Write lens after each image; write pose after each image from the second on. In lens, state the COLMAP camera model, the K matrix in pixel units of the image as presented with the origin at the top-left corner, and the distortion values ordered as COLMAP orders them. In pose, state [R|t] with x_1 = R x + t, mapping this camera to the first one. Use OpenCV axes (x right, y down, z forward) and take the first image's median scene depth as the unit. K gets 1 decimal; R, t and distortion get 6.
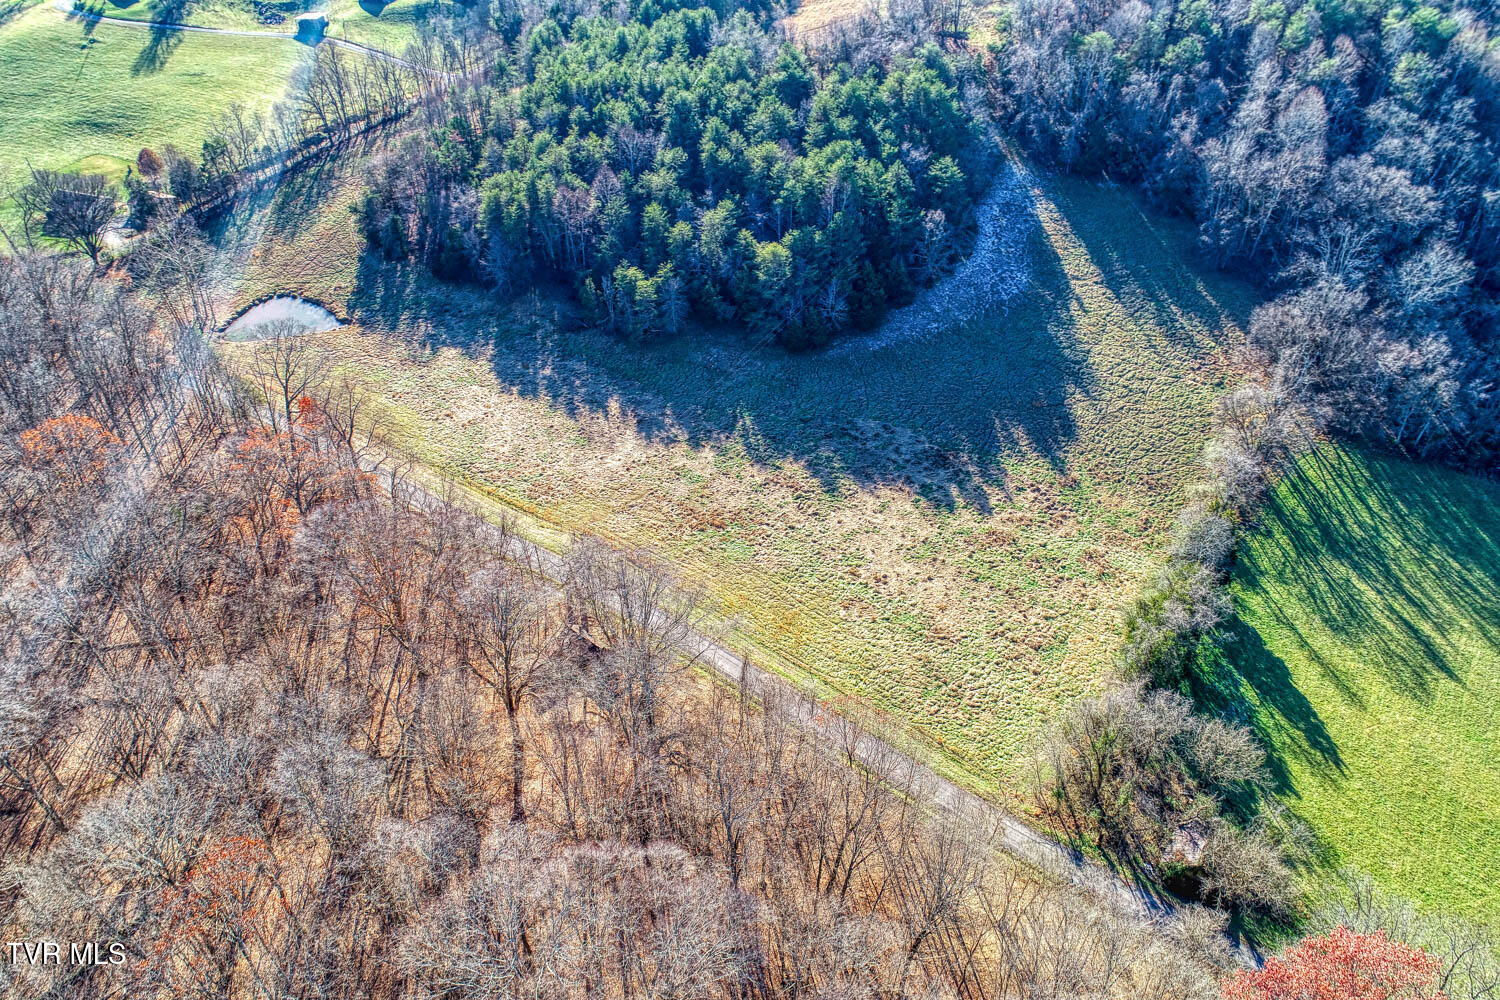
lens RADIAL K [[1012.2, 0, 749.2], [0, 1012.2, 510.1], [0, 0, 1]] dist [-0.002023, -0.000258]
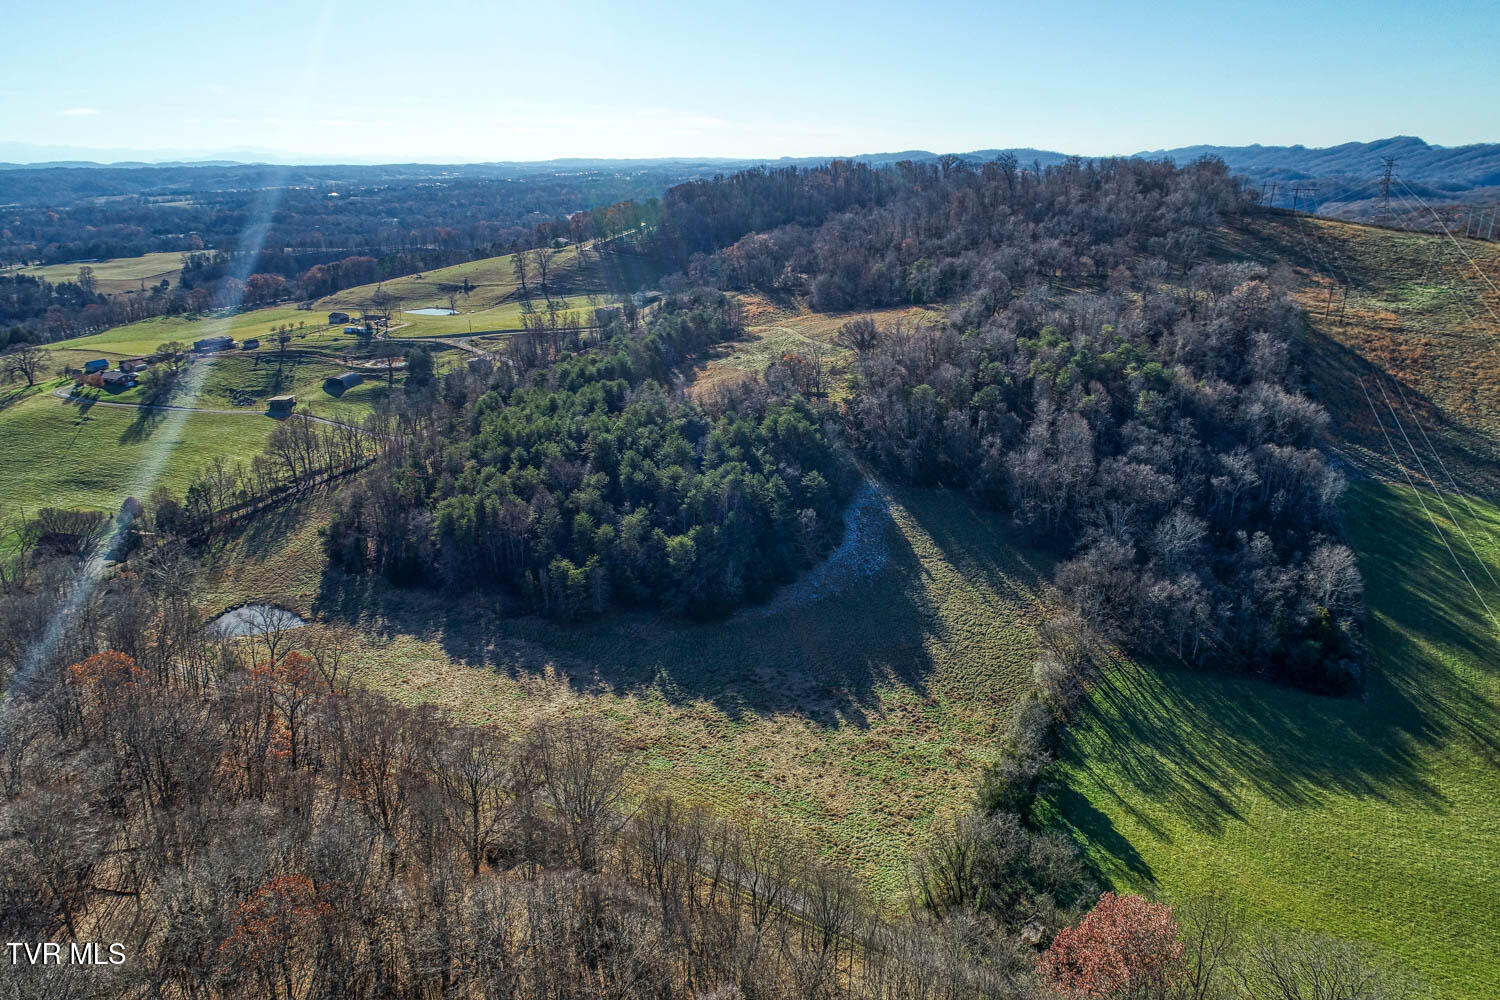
lens RADIAL K [[1007.8, 0, 750.0], [0, 1007.8, 500.0], [0, 0, 1]] dist [-0.001932, -0.000356]
pose [[0.995193, -0.028339, 0.093739, -0.005806], [0.060235, 0.931863, -0.357774, 0.139554], [-0.077213, 0.361701, 0.929091, -0.167663]]
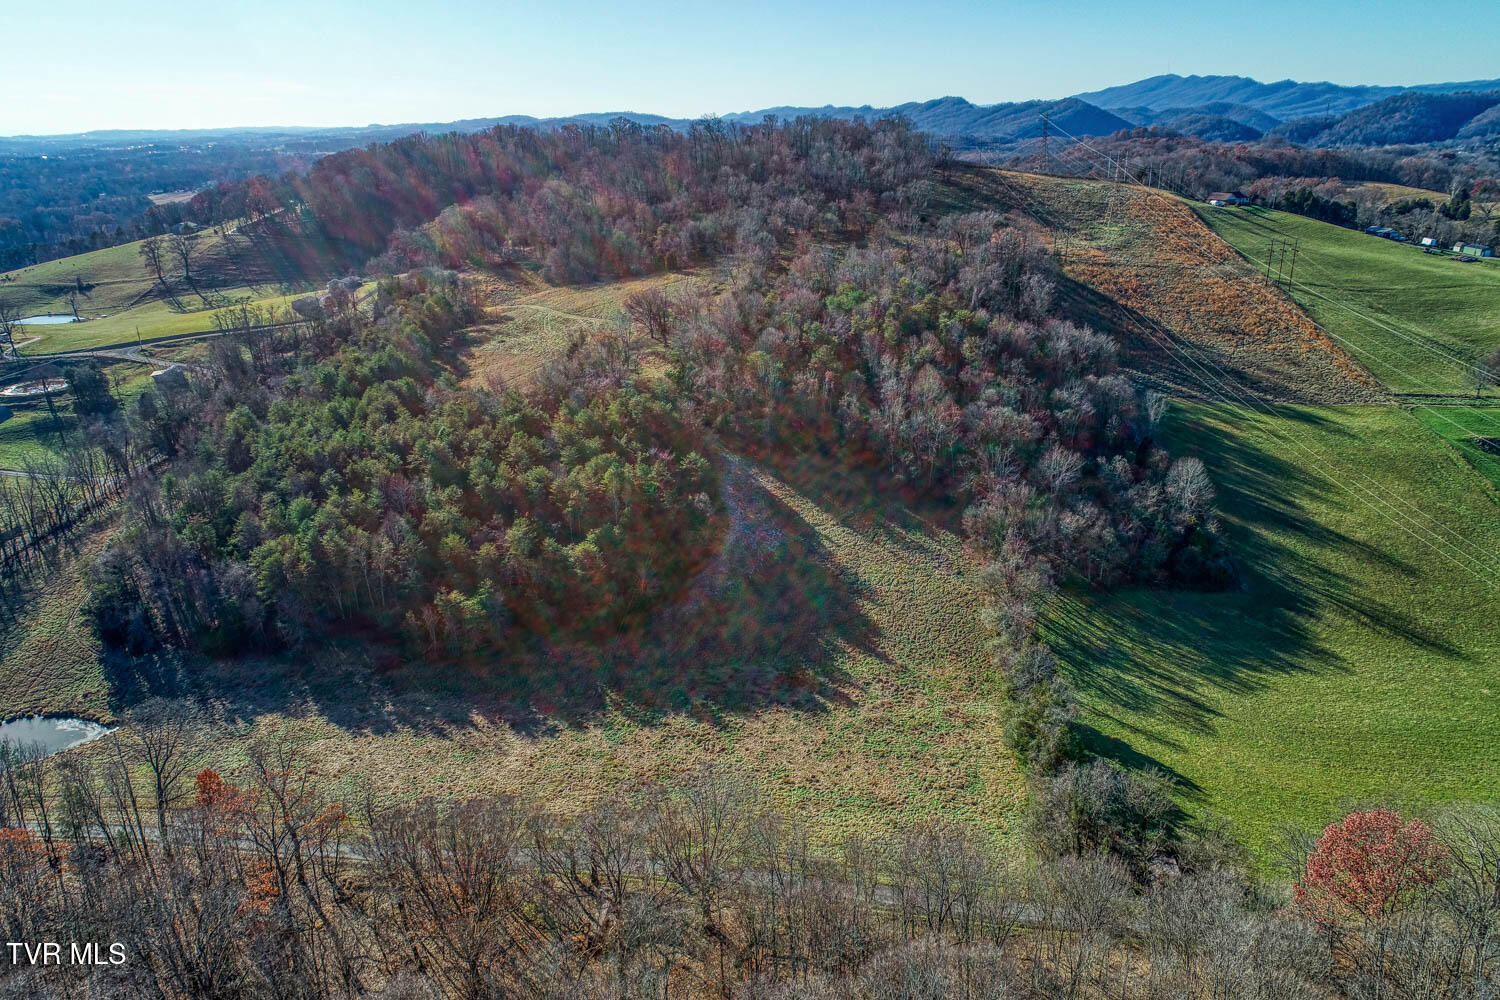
lens RADIAL K [[1000.8, 0, 759.3], [0, 1000.8, 503.9], [0, 0, 1]] dist [-0.005979, 0.000989]
pose [[0.888052, -0.174263, 0.425436, -0.260445], [0.303663, 0.917127, -0.258200, 0.042657], [-0.345184, 0.358484, 0.867374, -0.047023]]
